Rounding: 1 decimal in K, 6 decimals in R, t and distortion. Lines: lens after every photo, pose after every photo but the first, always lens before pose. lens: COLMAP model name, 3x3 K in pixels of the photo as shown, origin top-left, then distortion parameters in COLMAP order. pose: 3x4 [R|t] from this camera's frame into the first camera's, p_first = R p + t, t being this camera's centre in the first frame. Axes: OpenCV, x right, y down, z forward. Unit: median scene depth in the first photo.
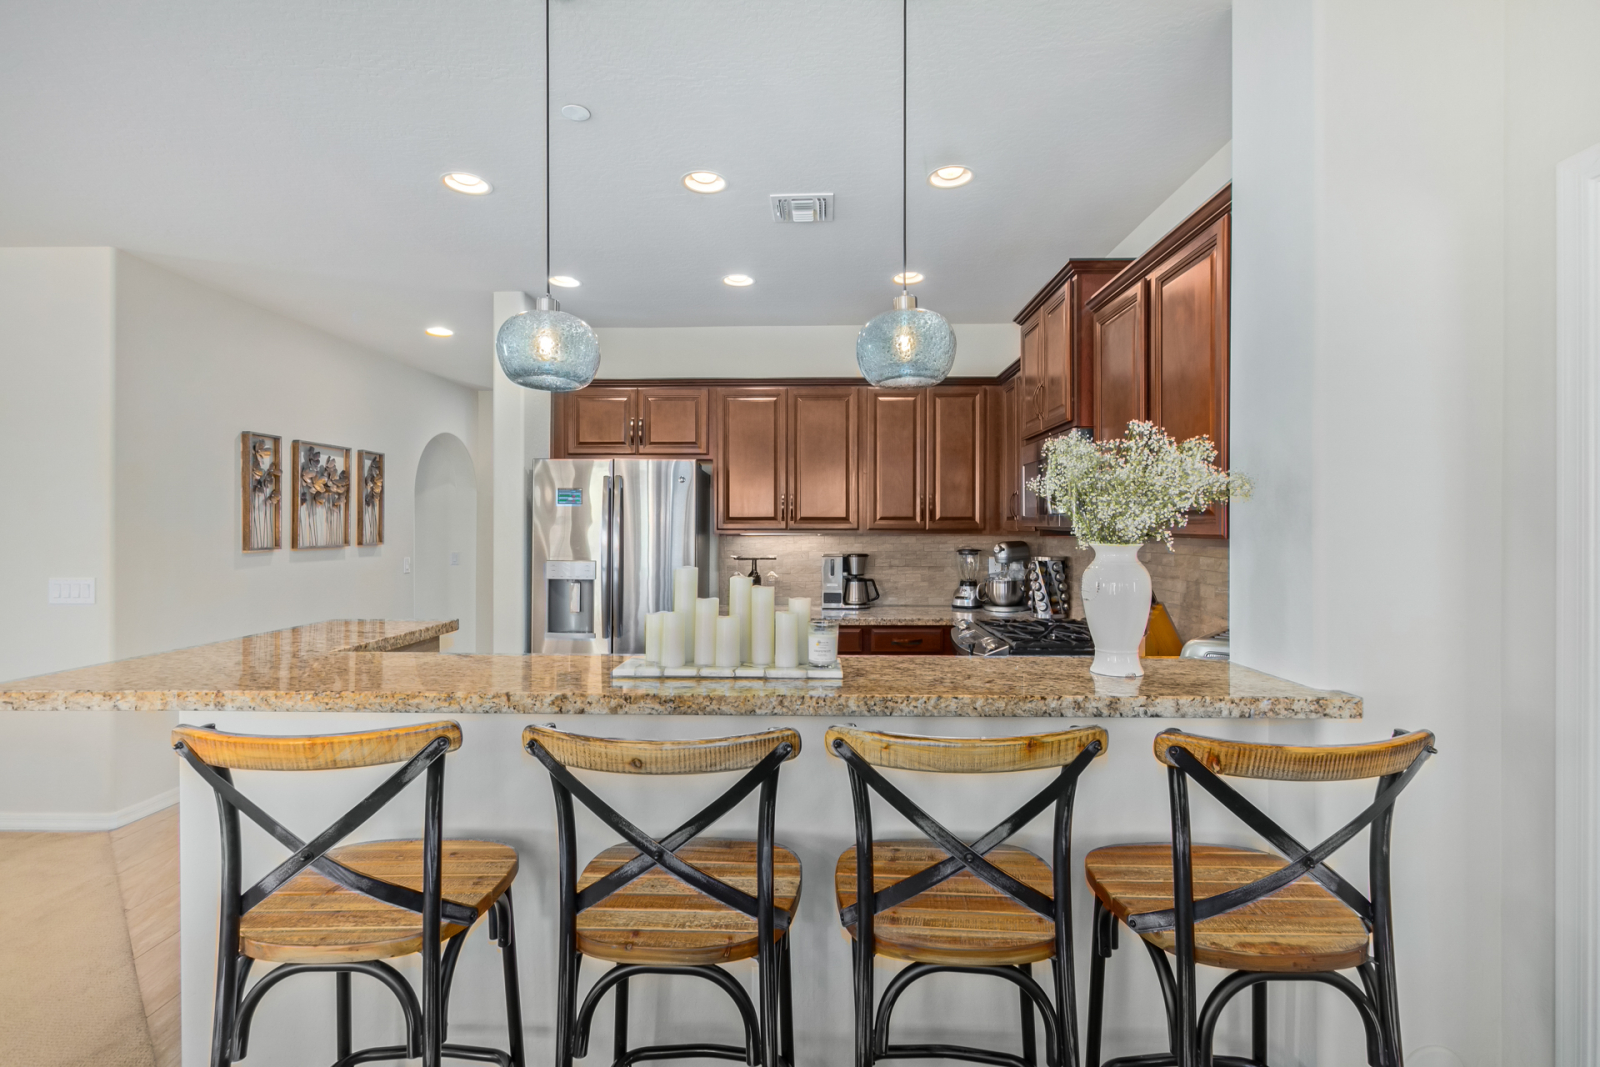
lens RADIAL K [[732.7, 0, 805.9], [0, 732.7, 518.8], [0, 0, 1]] dist [0.002854, -0.000124]
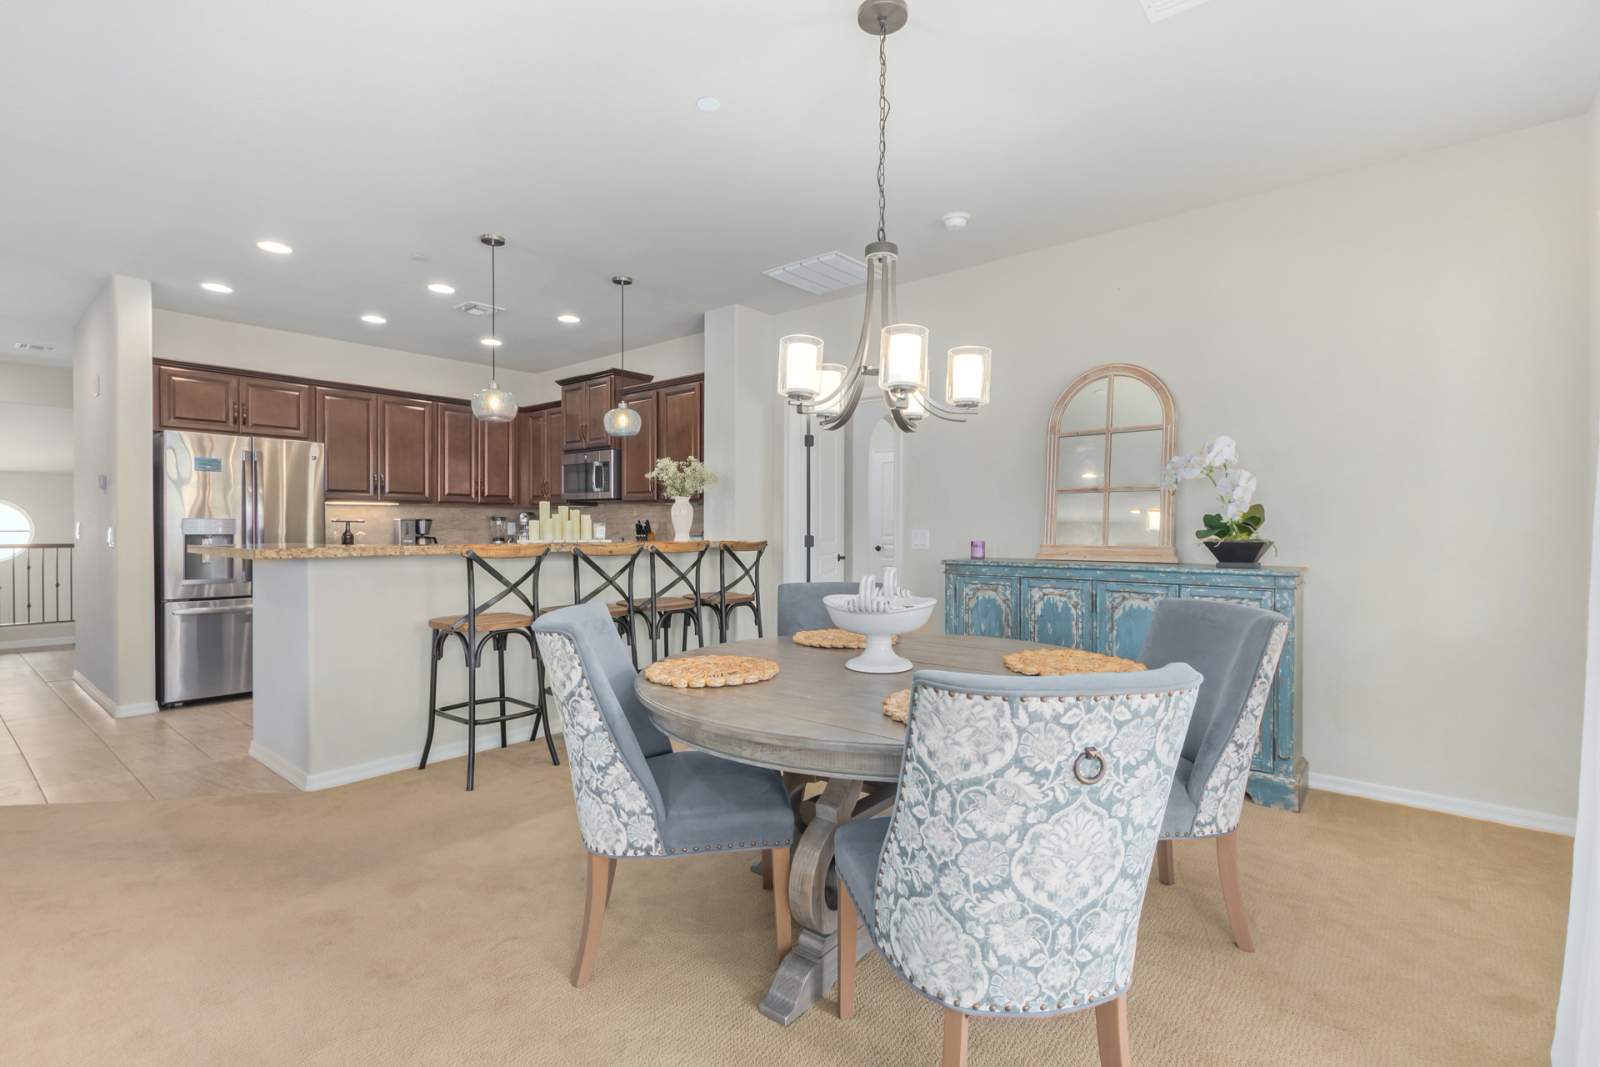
lens RADIAL K [[732.7, 0, 796.3], [0, 732.7, 533.8], [0, 0, 1]] dist [0.002854, -0.000124]
pose [[0.627456, -0.003931, 0.778642, -0.699202], [-0.010665, 0.999850, 0.013642, 0.059691], [-0.778579, -0.016864, 0.627320, -0.532572]]
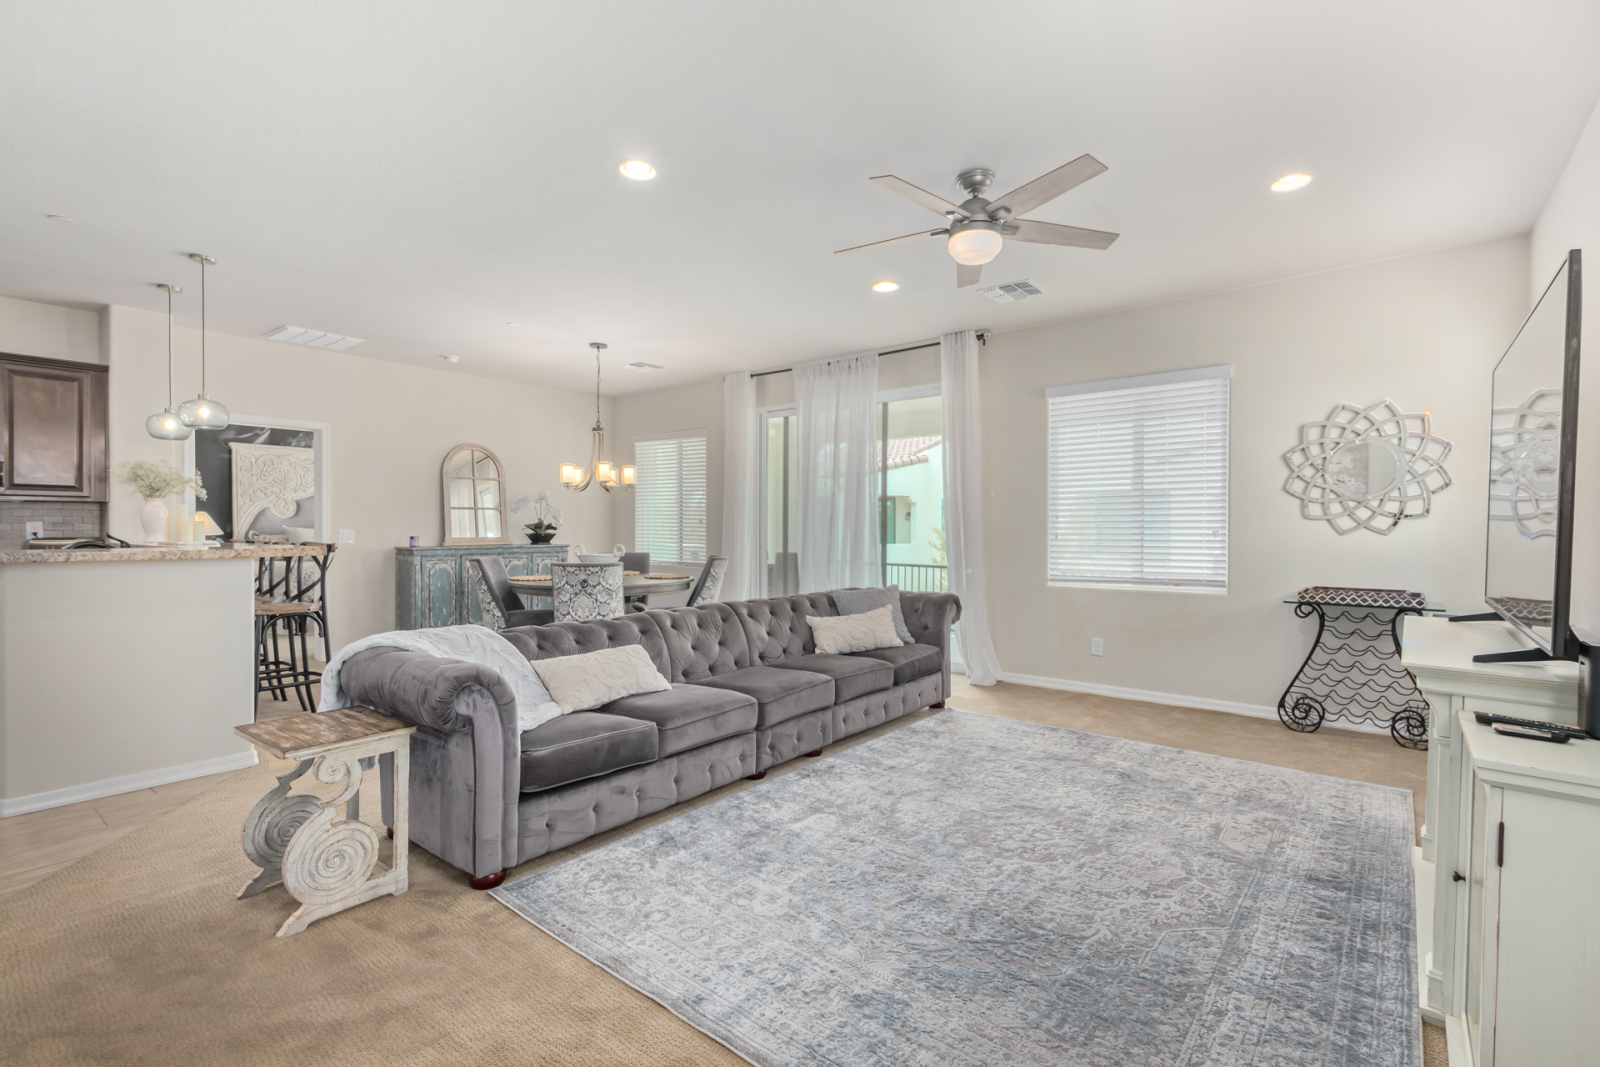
lens RADIAL K [[732.7, 0, 806.2], [0, 732.7, 529.8], [0, 0, 1]] dist [0.002854, -0.000124]
pose [[-0.790023, -0.005778, 0.613050, -1.551924], [-0.010780, 0.999932, -0.004466, 0.064464], [-0.612983, -0.010137, -0.790031, 0.761530]]
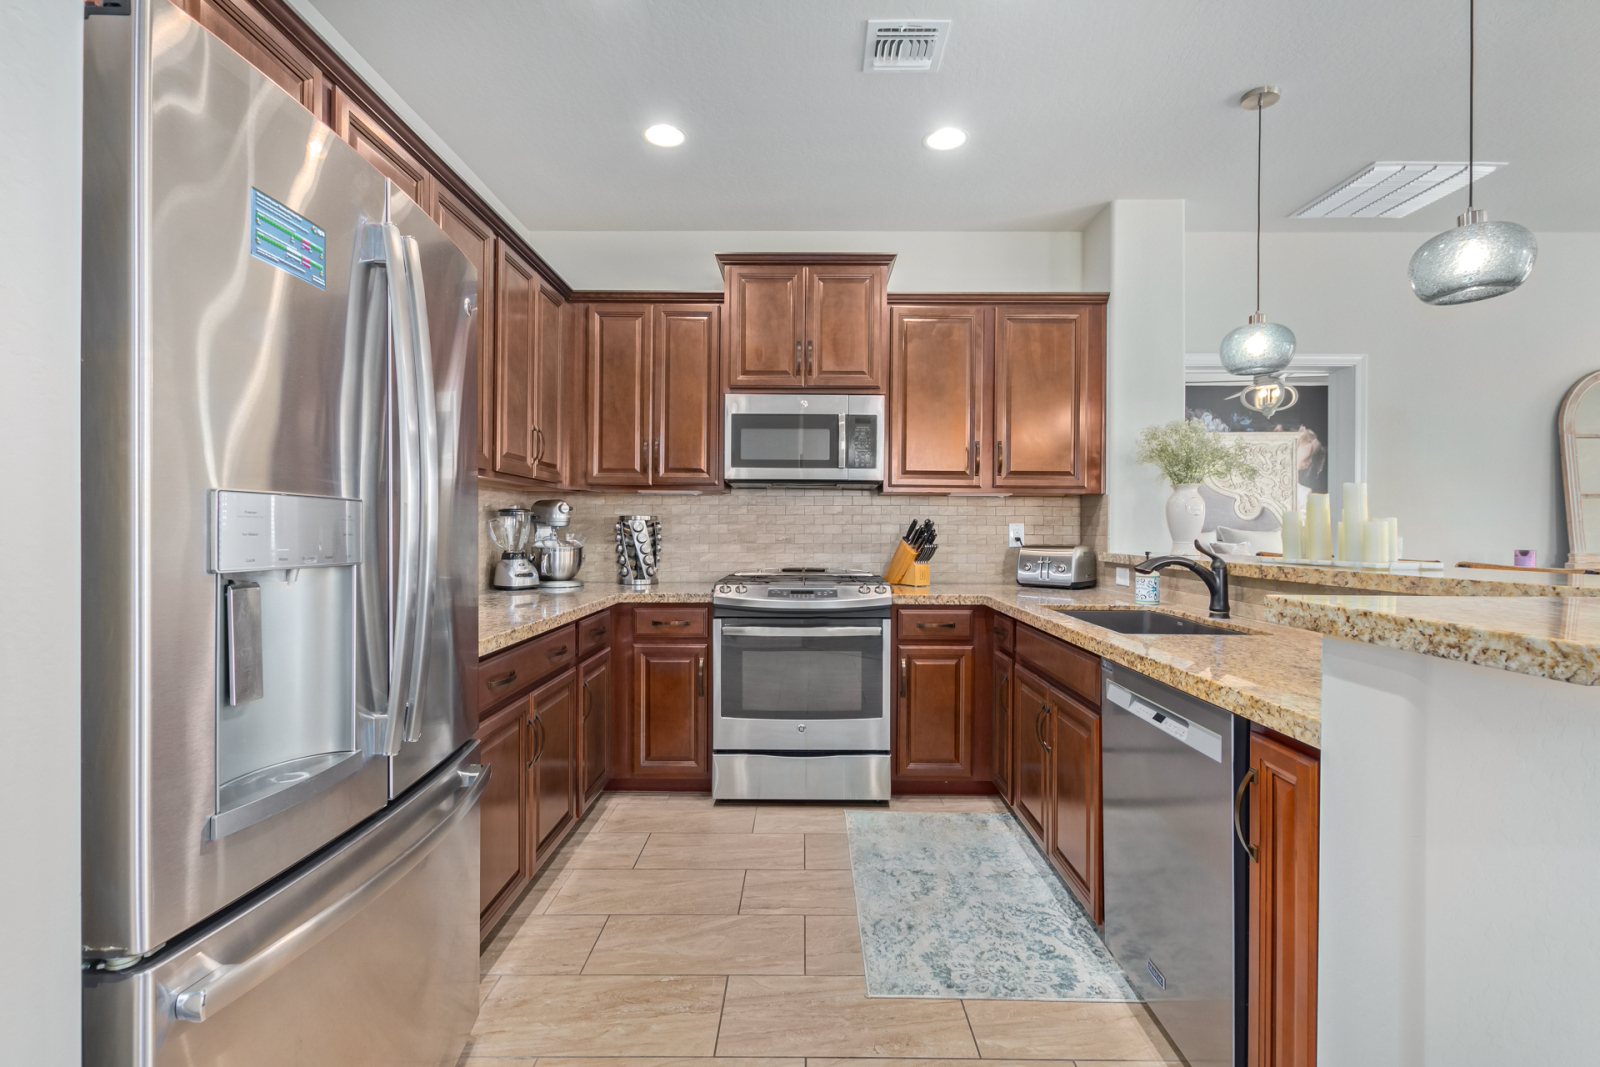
lens RADIAL K [[732.7, 0, 799.2], [0, 732.7, 528.9], [0, 0, 1]] dist [0.002854, -0.000124]
pose [[-0.005822, -0.003214, 0.999978, -0.625235], [-0.015886, 0.999869, 0.003122, 0.067700], [-0.999857, -0.015867, -0.005872, 0.868931]]
